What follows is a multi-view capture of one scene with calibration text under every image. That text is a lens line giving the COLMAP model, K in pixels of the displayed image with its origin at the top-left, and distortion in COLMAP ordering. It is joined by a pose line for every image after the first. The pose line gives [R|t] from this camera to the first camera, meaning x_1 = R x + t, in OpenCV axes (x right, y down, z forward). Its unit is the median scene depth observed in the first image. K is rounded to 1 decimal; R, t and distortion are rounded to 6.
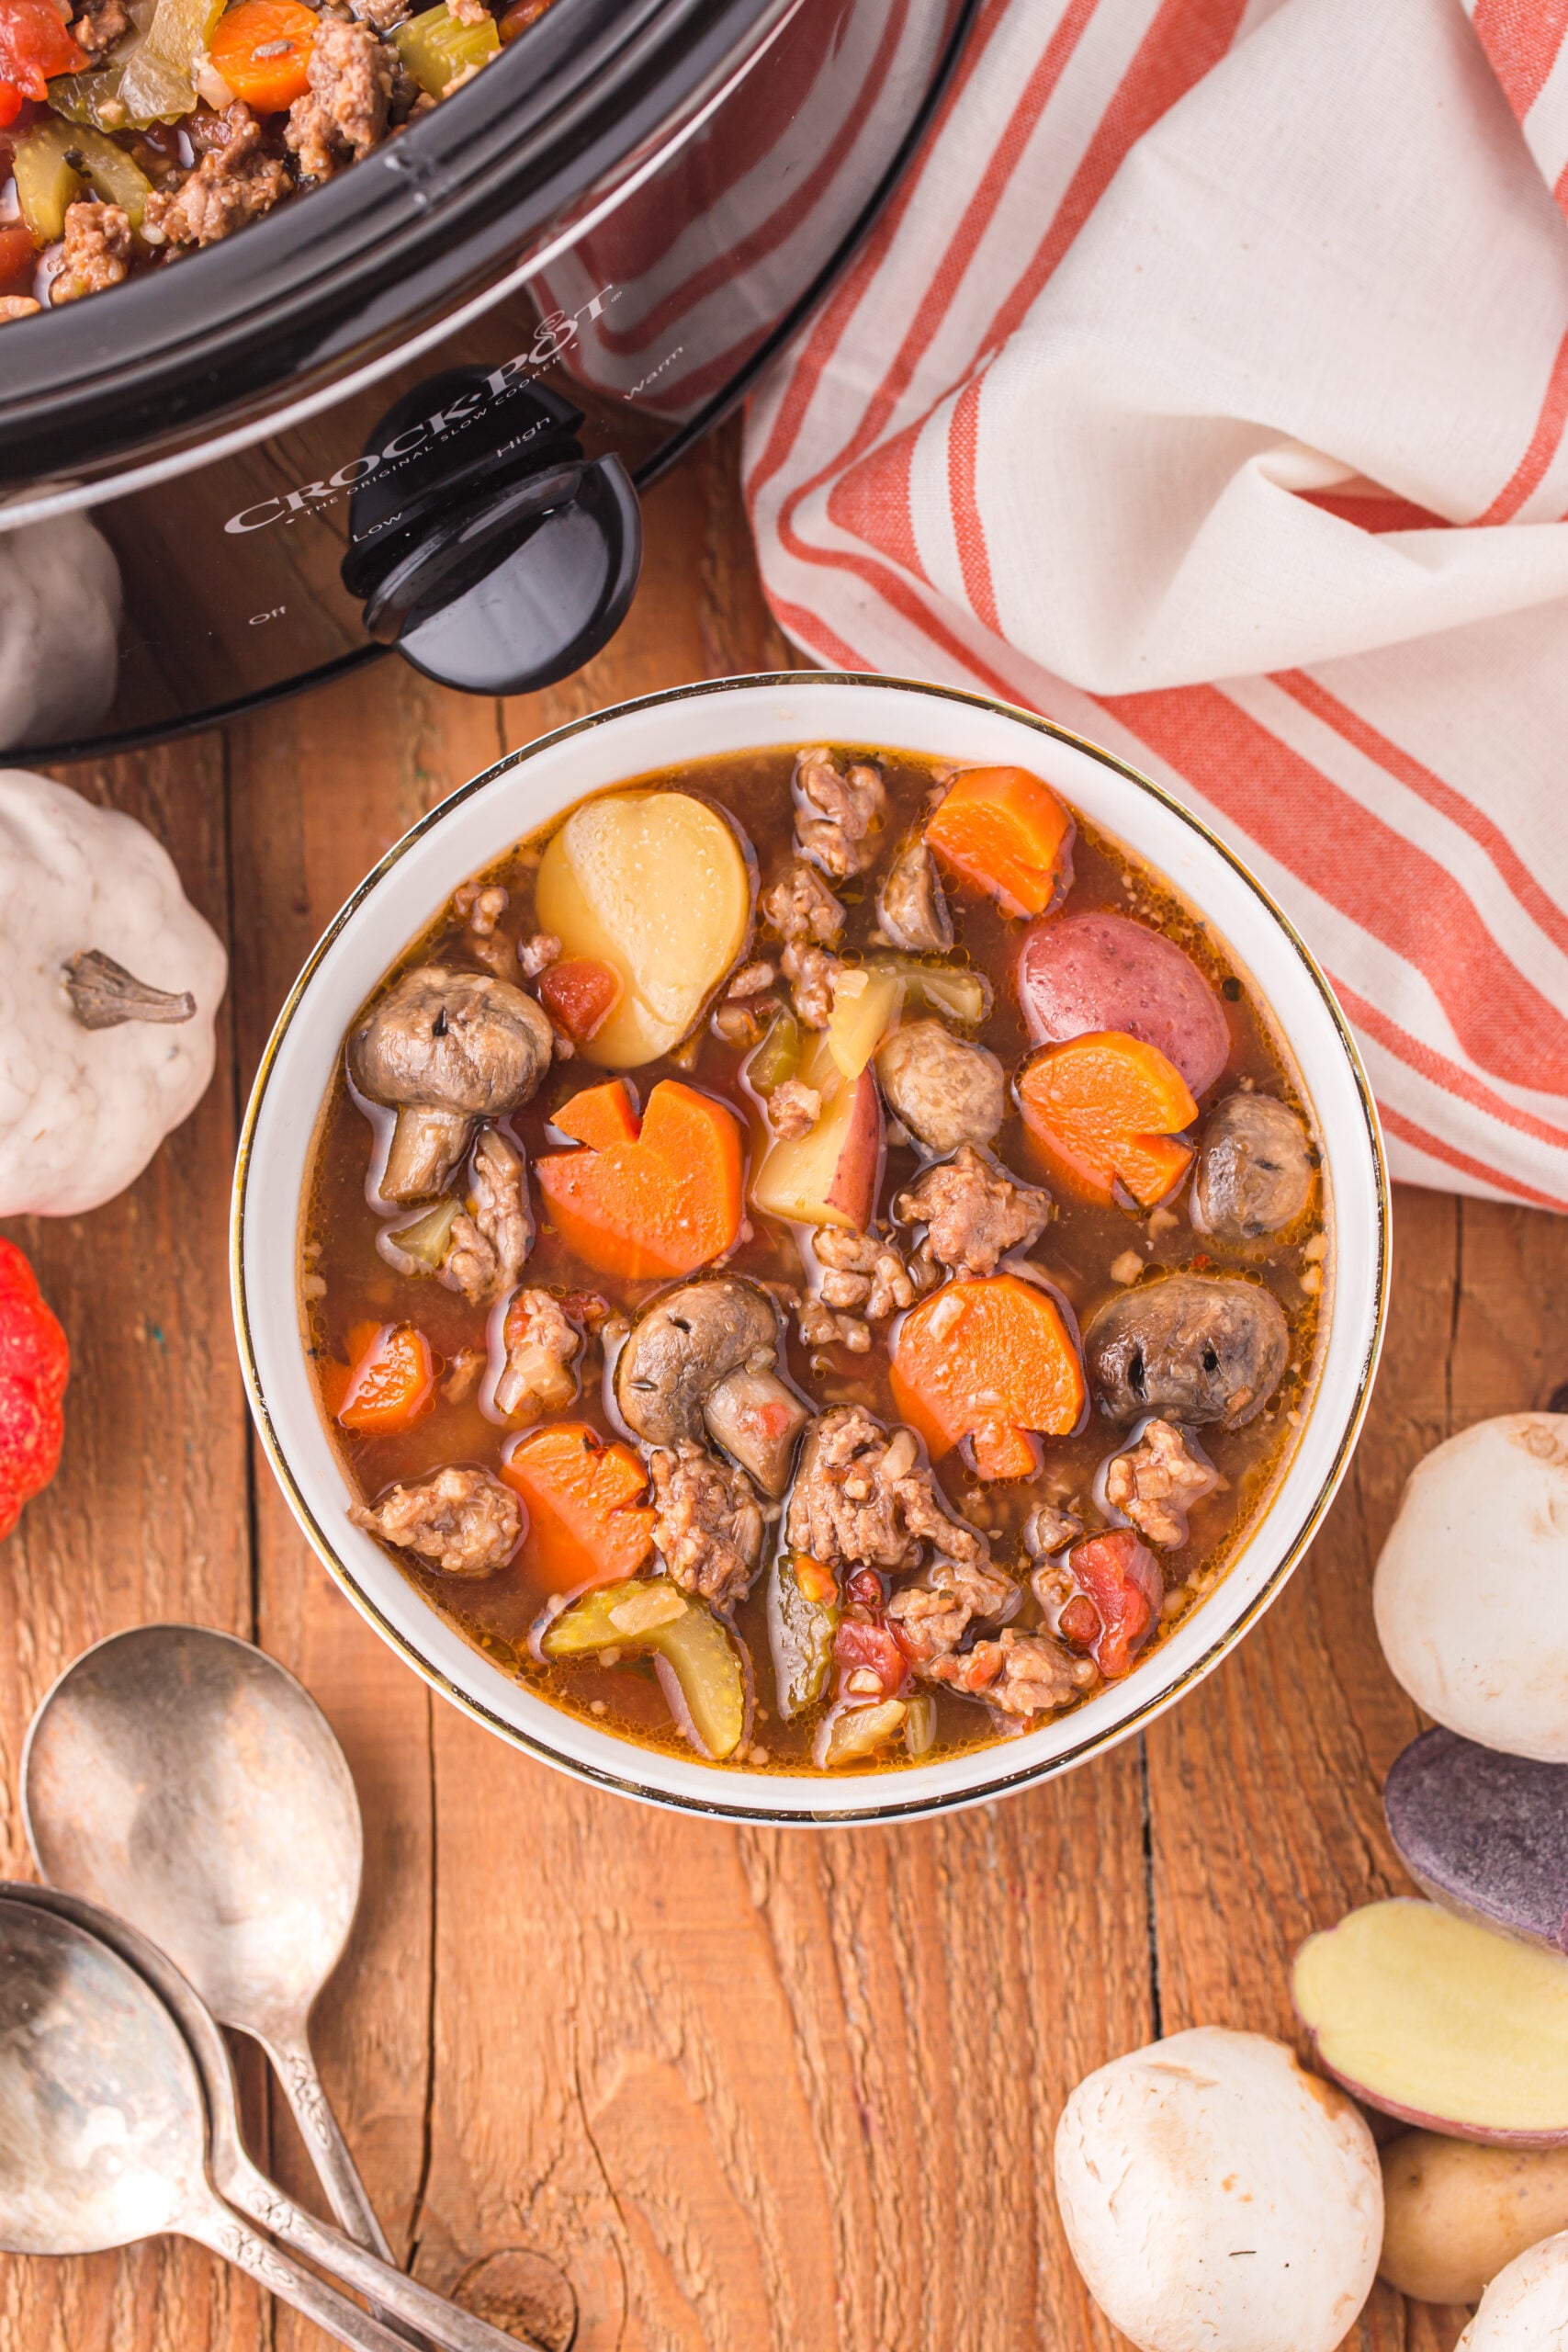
lens RADIAL K [[7890.0, 0, 766.8], [0, 7890.0, 1183.1], [0, 0, 1]] dist [0.012864, 0.000000]
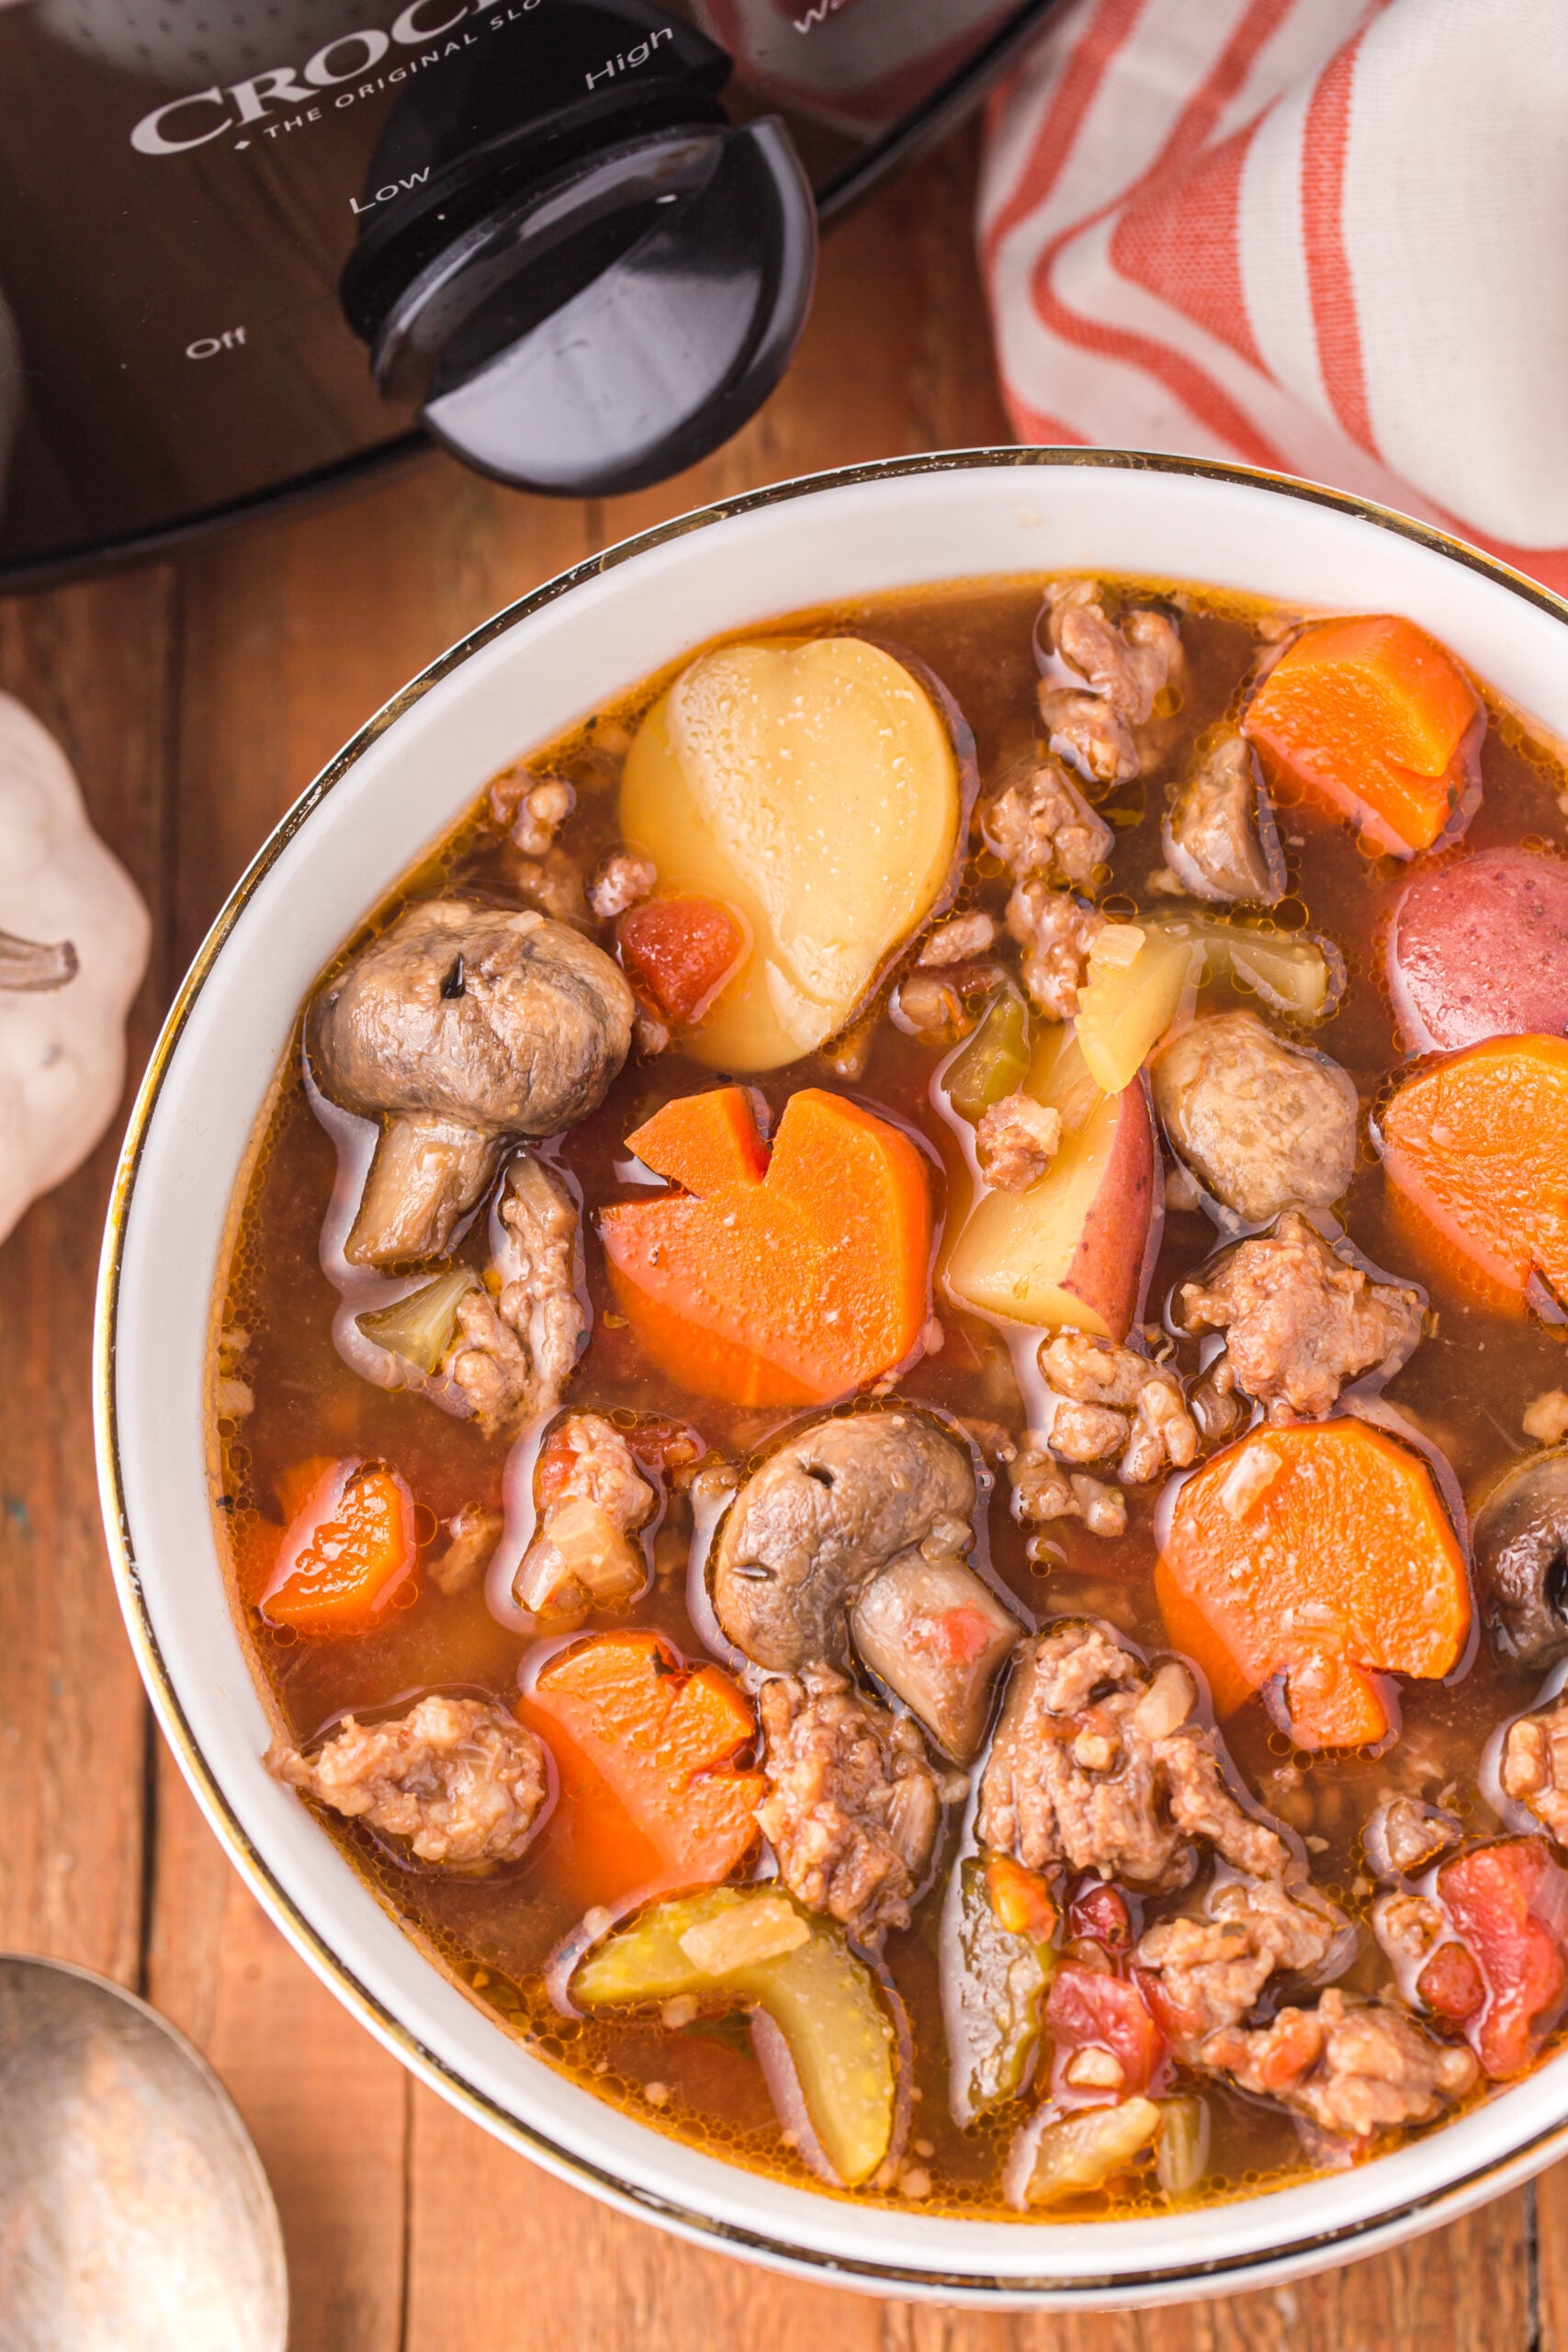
lens RADIAL K [[7890.0, 0, 792.3], [0, 7890.0, 1198.7], [0, 0, 1]] dist [0.012864, 0.000000]
pose [[0.998665, 0.040296, -0.032303, 0.006016], [-0.042827, 0.995718, -0.081918, 0.046494], [0.028863, 0.083192, 0.996115, 0.380505]]
